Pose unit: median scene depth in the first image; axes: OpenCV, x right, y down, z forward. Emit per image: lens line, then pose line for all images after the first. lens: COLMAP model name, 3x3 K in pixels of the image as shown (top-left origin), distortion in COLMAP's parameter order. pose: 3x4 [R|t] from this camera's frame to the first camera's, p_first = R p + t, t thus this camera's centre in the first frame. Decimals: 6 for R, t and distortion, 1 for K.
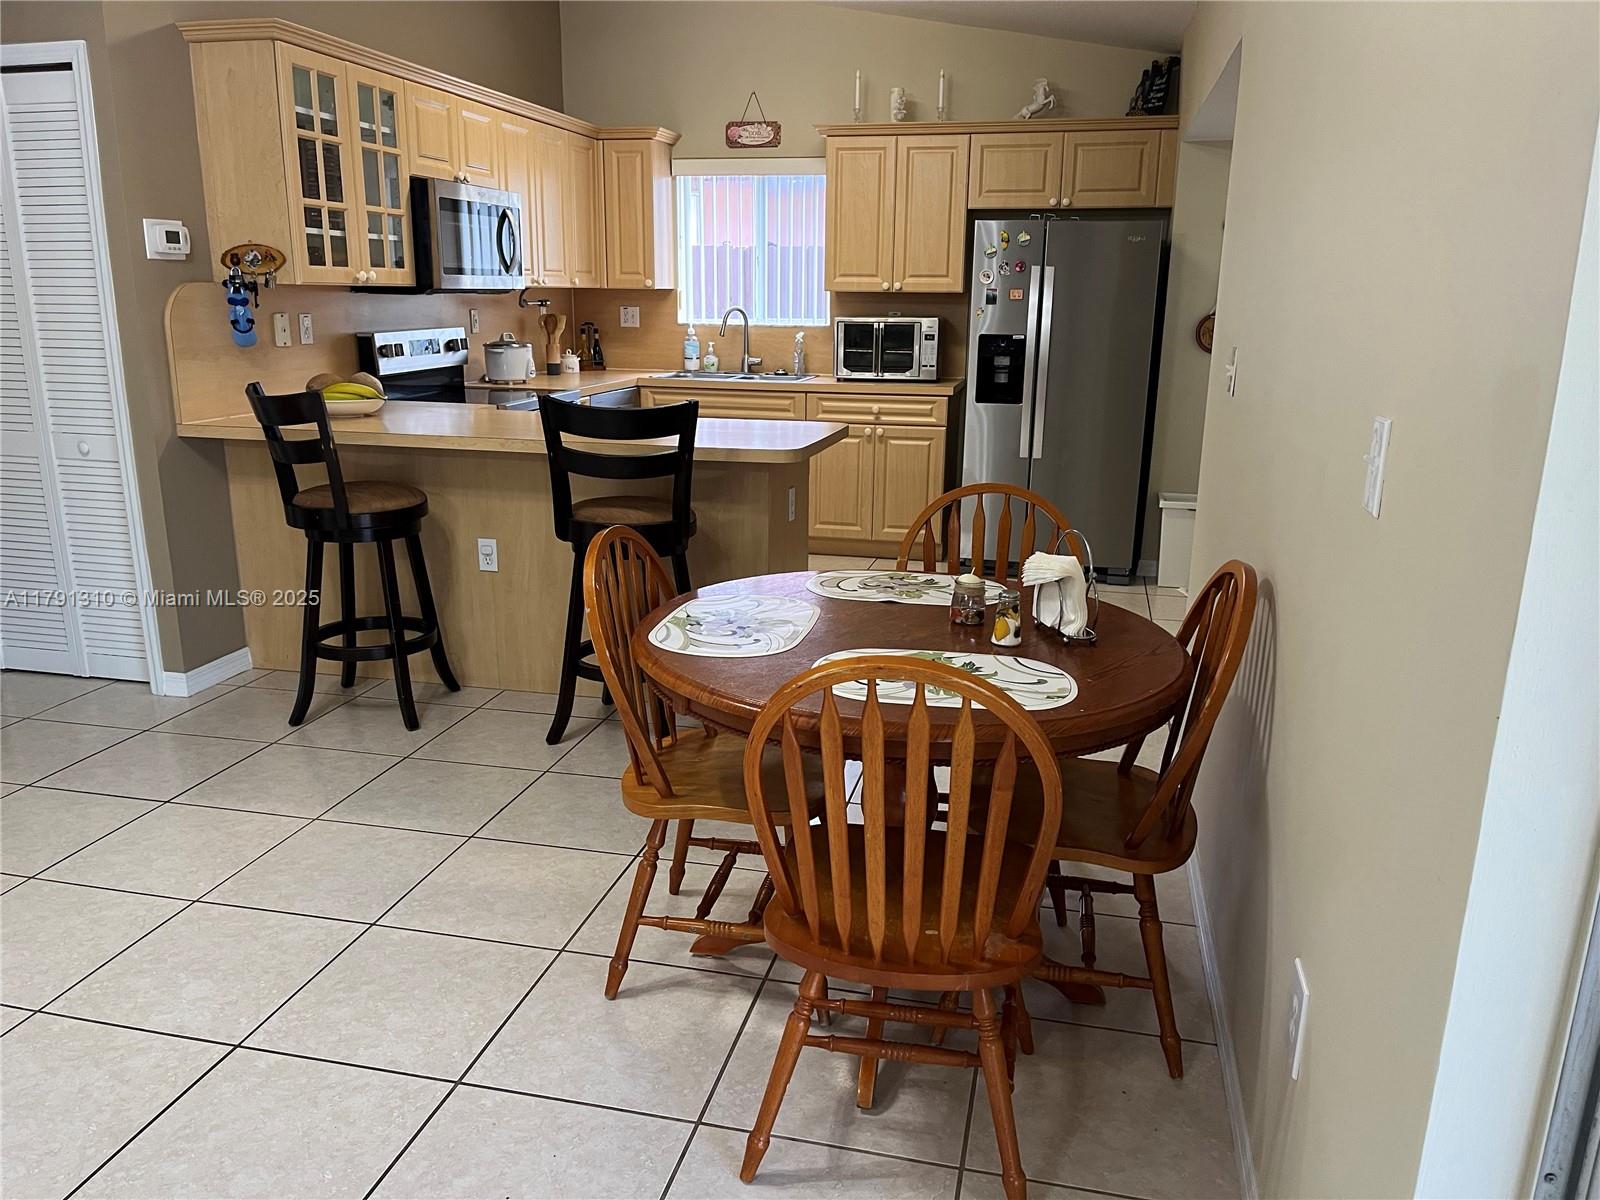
lens RADIAL K [[1208.4, 0, 792.5], [0, 1208.4, 607.3], [0, 0, 1]] dist [0.065099, -0.035862]
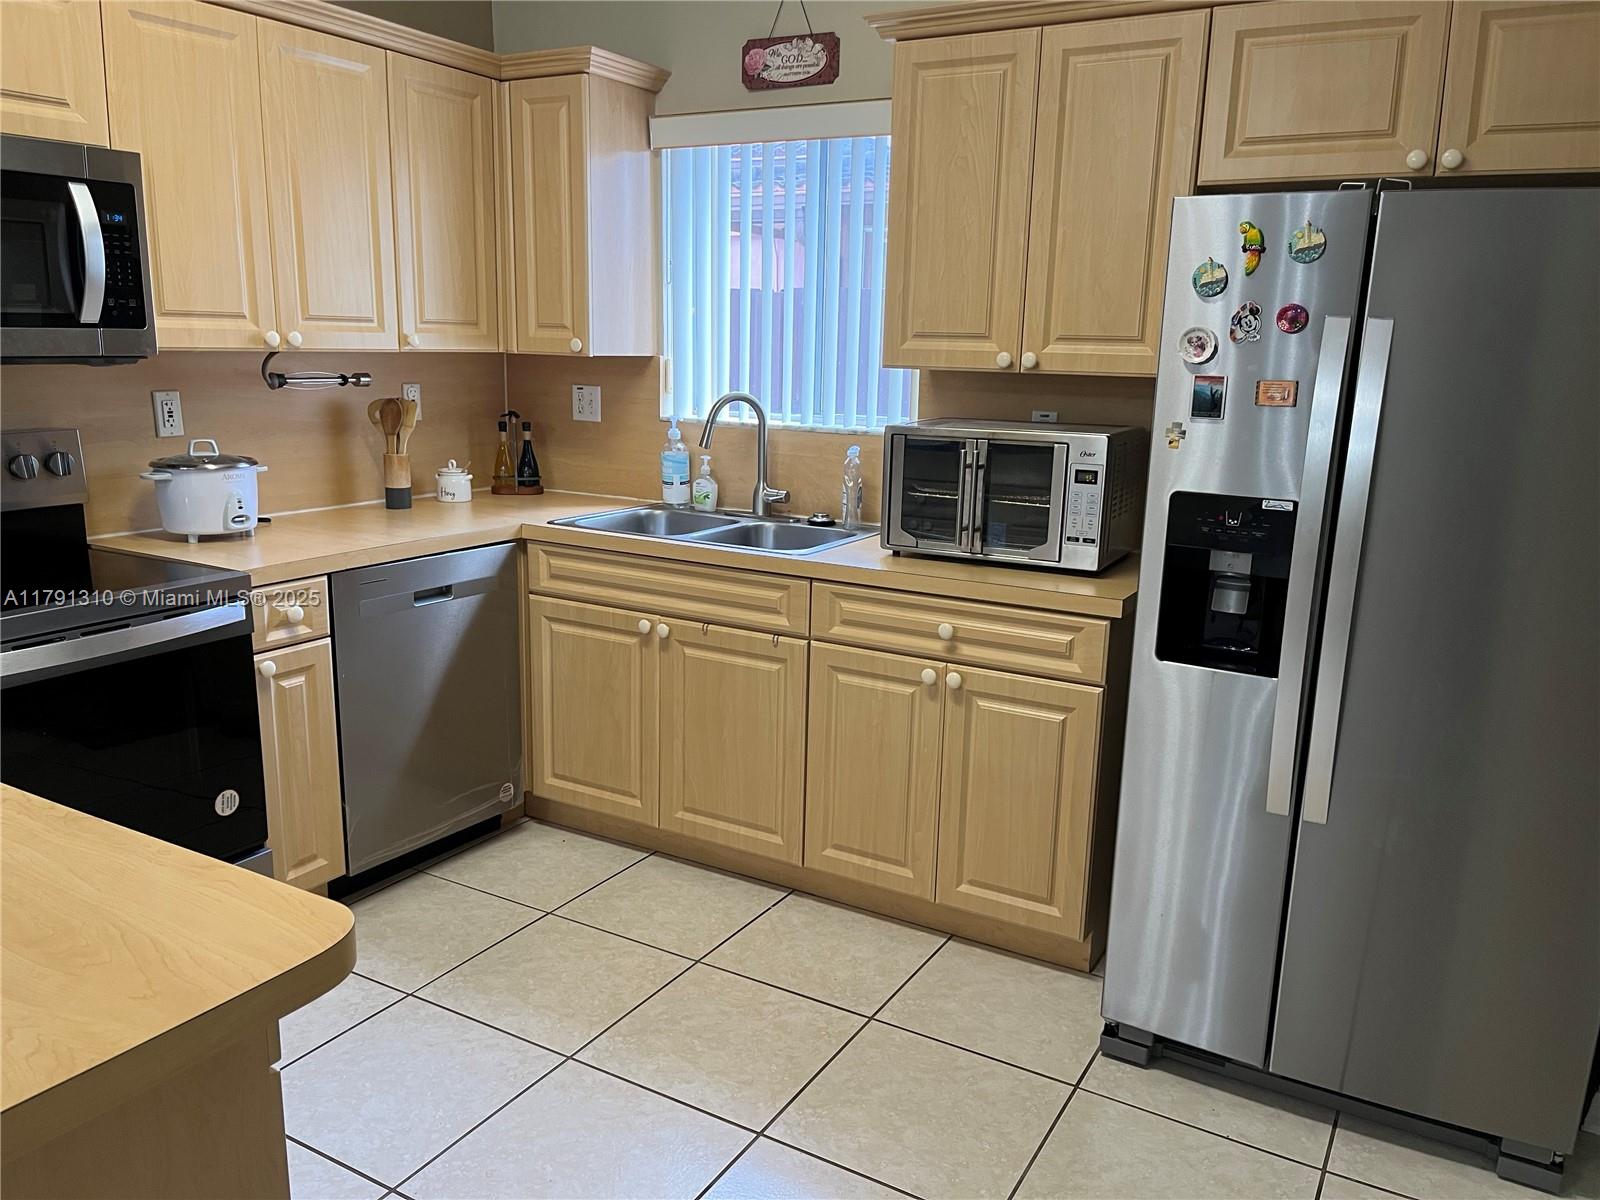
lens RADIAL K [[1208.4, 0, 810.5], [0, 1208.4, 601.6], [0, 0, 1]] dist [0.065099, -0.035862]
pose [[0.956550, 0.076500, -0.281353, 0.140822], [-0.091055, 0.995082, -0.039009, -0.147364], [0.276985, 0.062933, 0.958811, 0.539814]]
